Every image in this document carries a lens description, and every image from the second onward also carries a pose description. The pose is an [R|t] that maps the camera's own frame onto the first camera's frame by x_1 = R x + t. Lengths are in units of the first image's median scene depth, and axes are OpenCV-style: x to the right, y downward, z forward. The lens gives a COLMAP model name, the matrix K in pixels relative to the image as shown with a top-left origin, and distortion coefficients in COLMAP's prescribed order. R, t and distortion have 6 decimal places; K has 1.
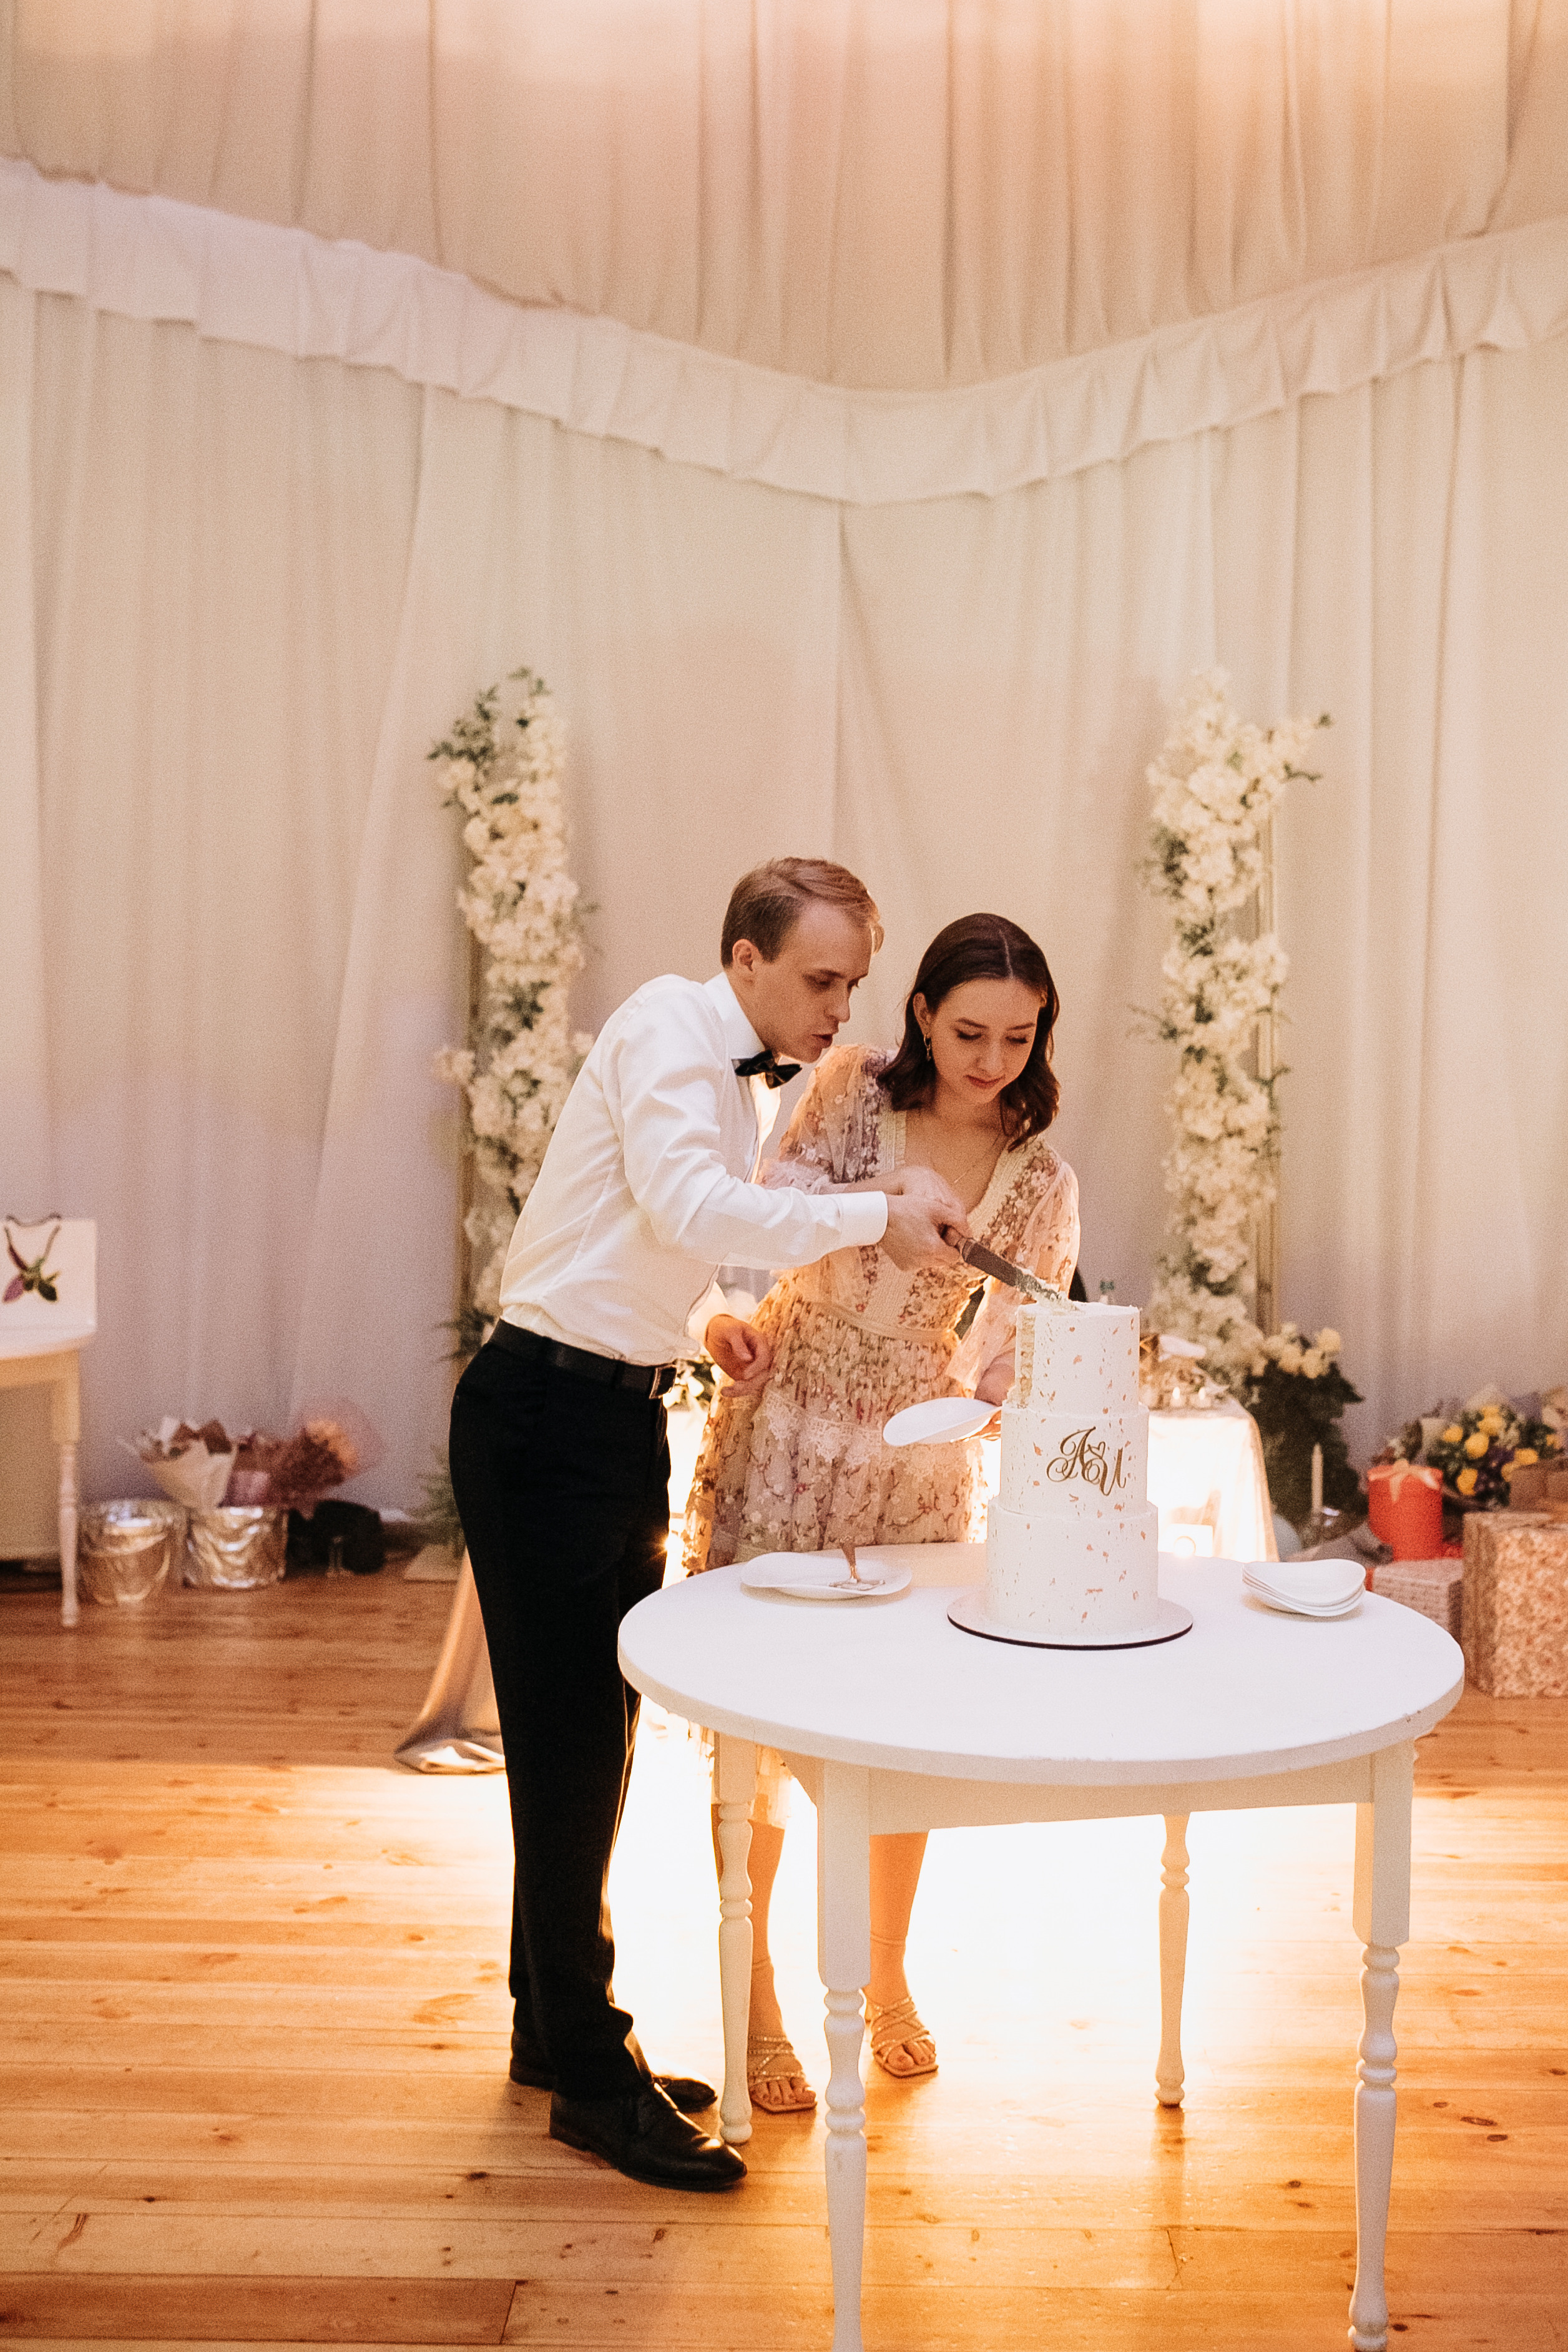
lens RADIAL K [[2422.8, 0, 729.5], [0, 2422.8, 1186.4], [0, 0, 1]] dist [-0.034736, 0.031071]
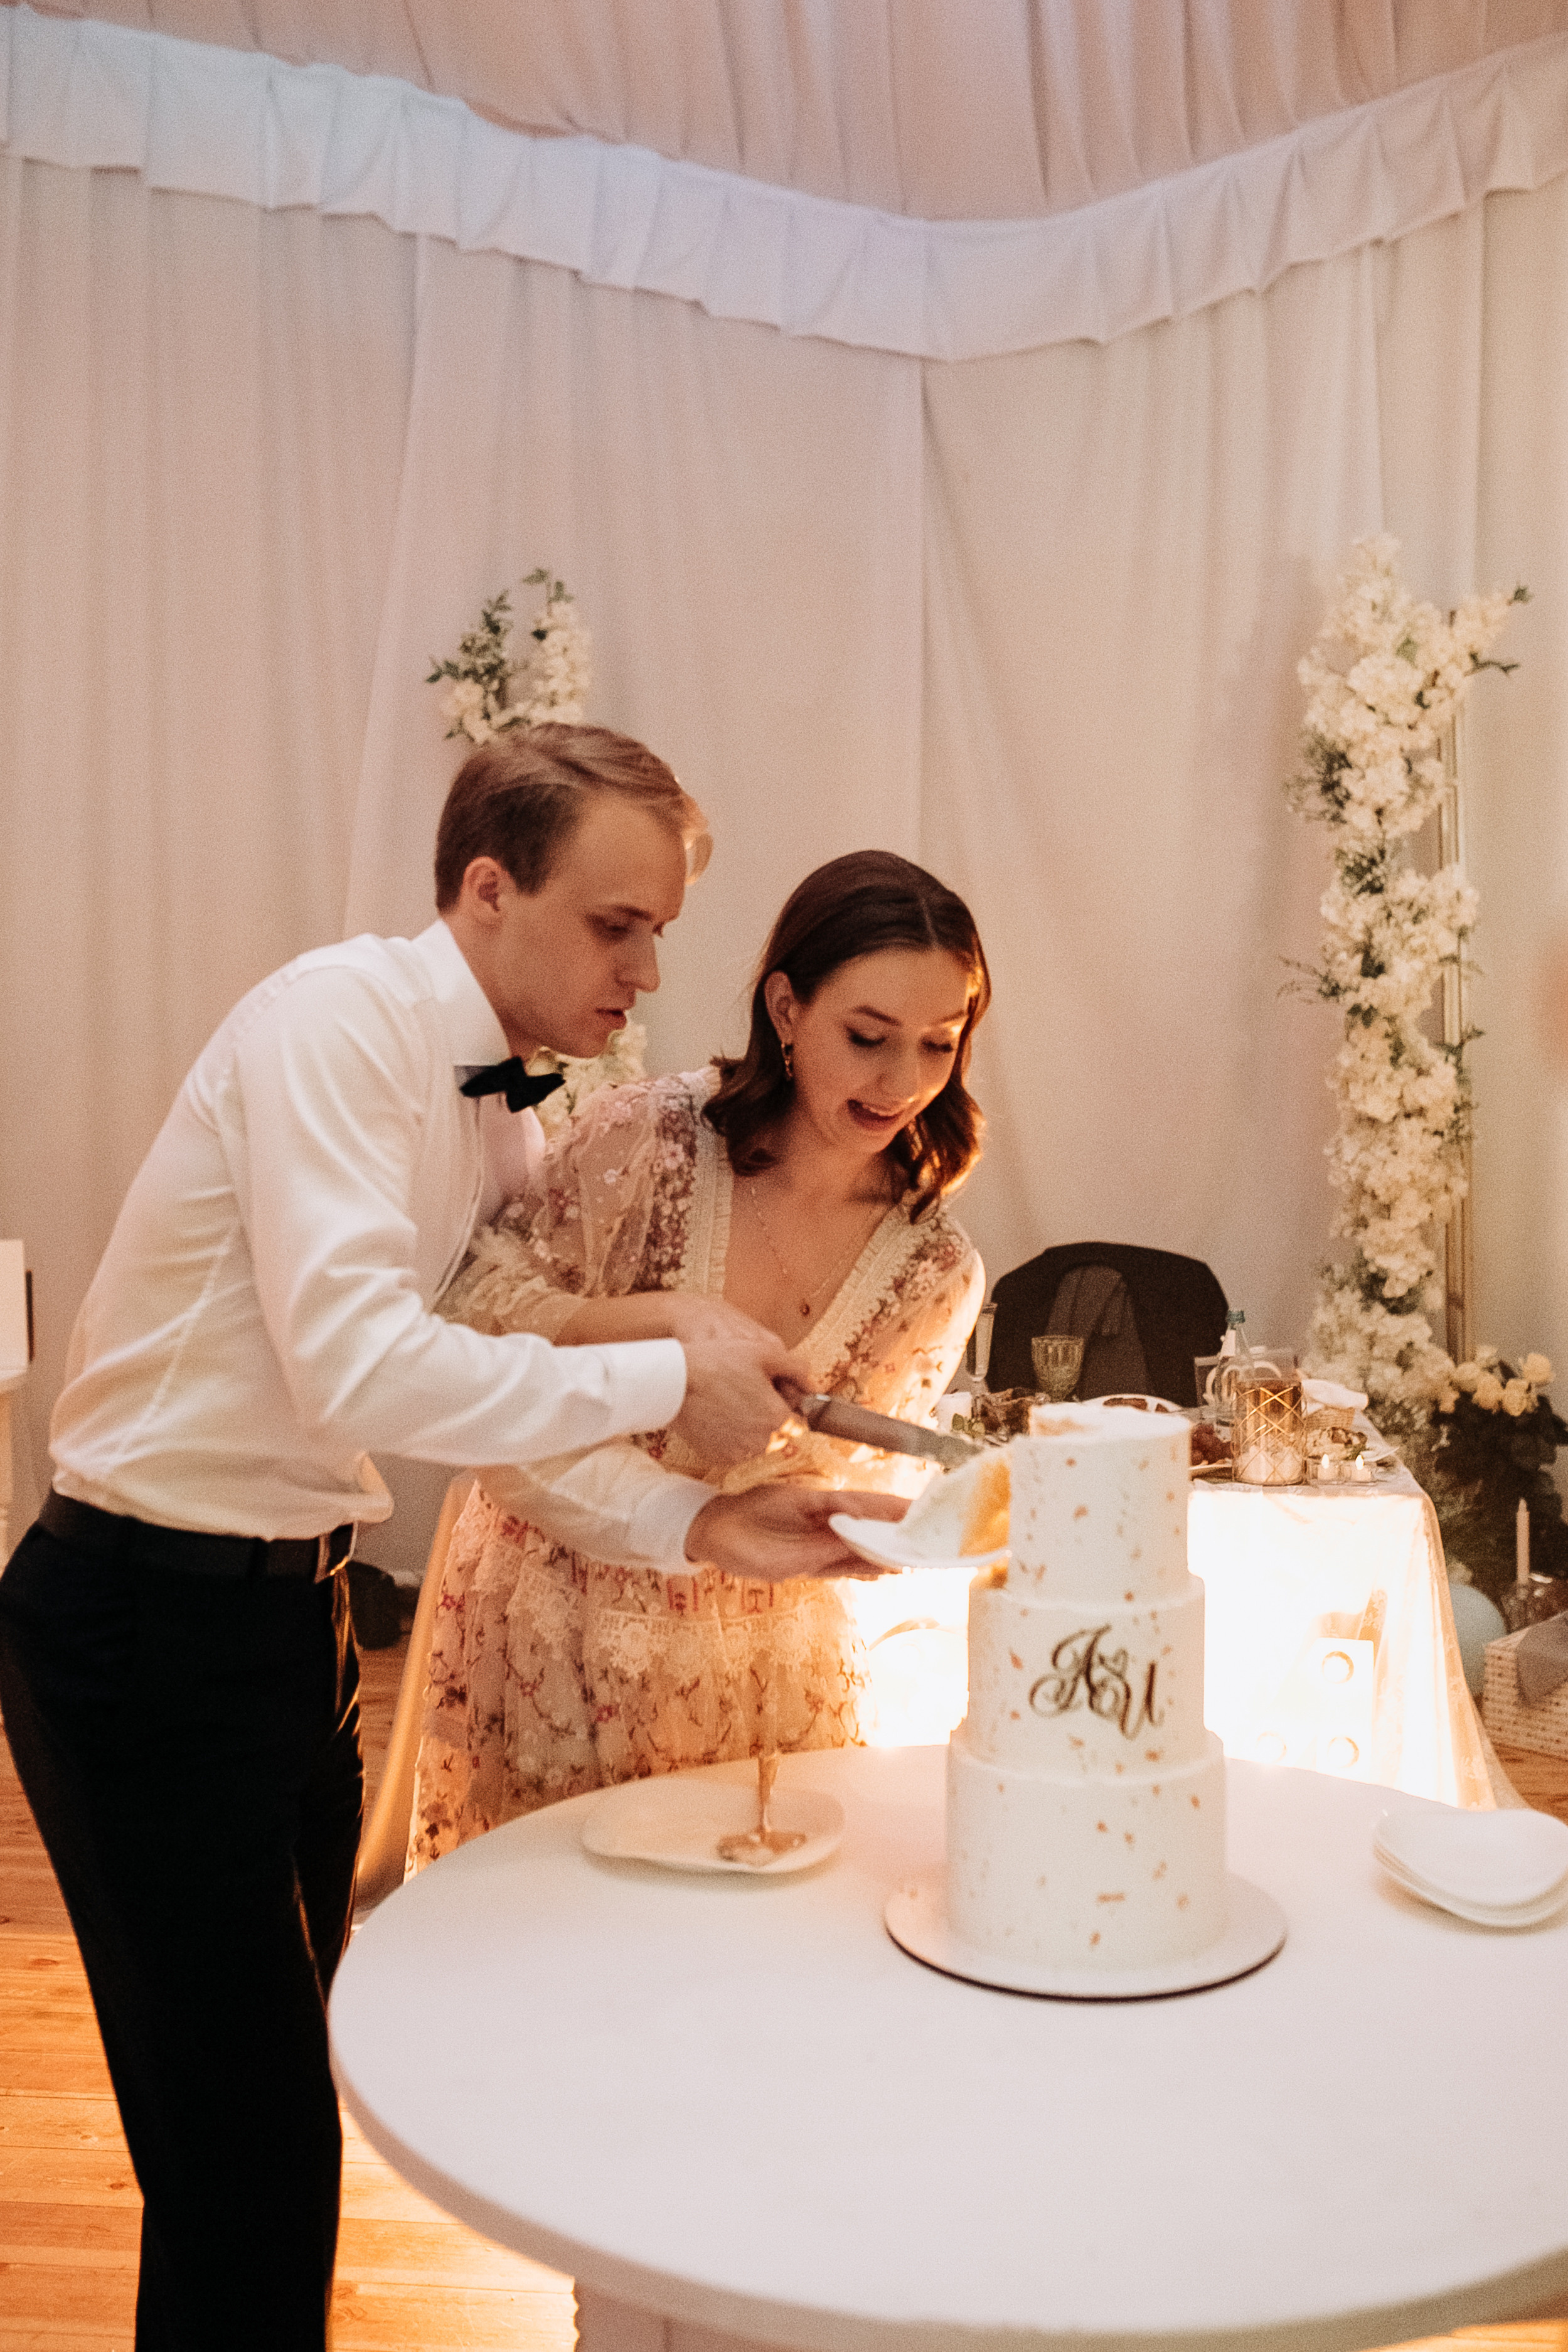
lens RADIAL K [[2422.7, 0, 729.5], [0, 2422.7, 1186.4], [0, 0, 1]] dist [-0.034736, 0.031071]
pose [[0.996344, -0.013954, -0.084289, 0.048795], [0.014622, 0.999866, 0.007321, -0.006712], [0.084176, -0.008527, 0.996414, 0.176966]]
